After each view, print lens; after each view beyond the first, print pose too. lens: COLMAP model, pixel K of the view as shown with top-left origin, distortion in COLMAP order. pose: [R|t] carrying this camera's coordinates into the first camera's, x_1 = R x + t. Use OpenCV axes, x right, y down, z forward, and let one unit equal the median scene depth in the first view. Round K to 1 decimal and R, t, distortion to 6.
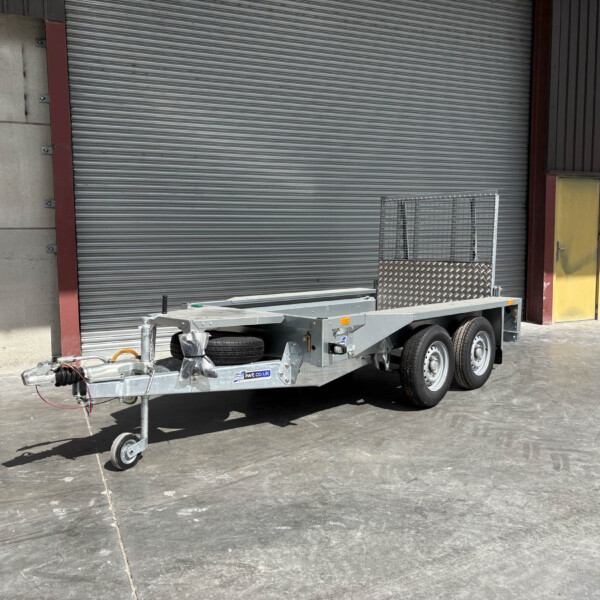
lens RADIAL K [[613.7, 0, 299.5], [0, 613.7, 297.0], [0, 0, 1]] dist [0.022534, 0.000000]
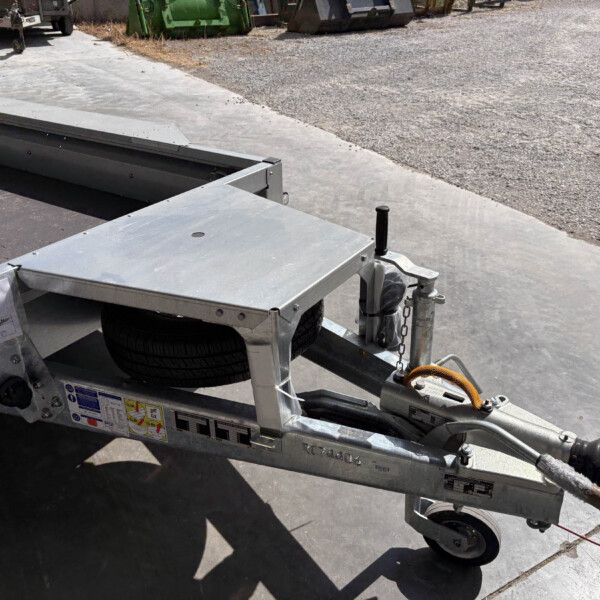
lens RADIAL K [[613.7, 0, 299.5], [0, 613.7, 300.3], [0, 0, 1]] dist [0.022534, 0.000000]
pose [[-0.110087, -0.486371, 0.866790, -0.545384], [0.113943, 0.860165, 0.497125, -0.143731], [-0.987369, 0.153492, -0.039274, 1.008629]]
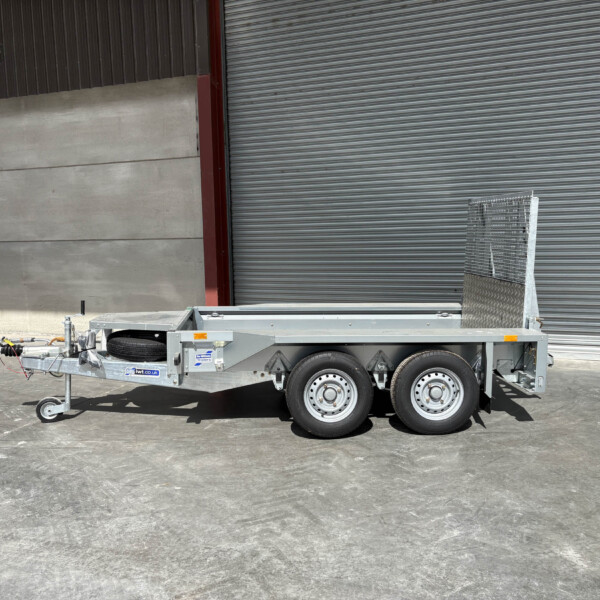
lens RADIAL K [[613.7, 0, 300.0], [0, 613.7, 303.0], [0, 0, 1]] dist [0.022534, 0.000000]
pose [[0.703427, 0.076389, -0.706651, 0.989458], [-0.051886, 0.997074, 0.056135, -0.091475], [0.708871, -0.002821, 0.705332, 0.374929]]
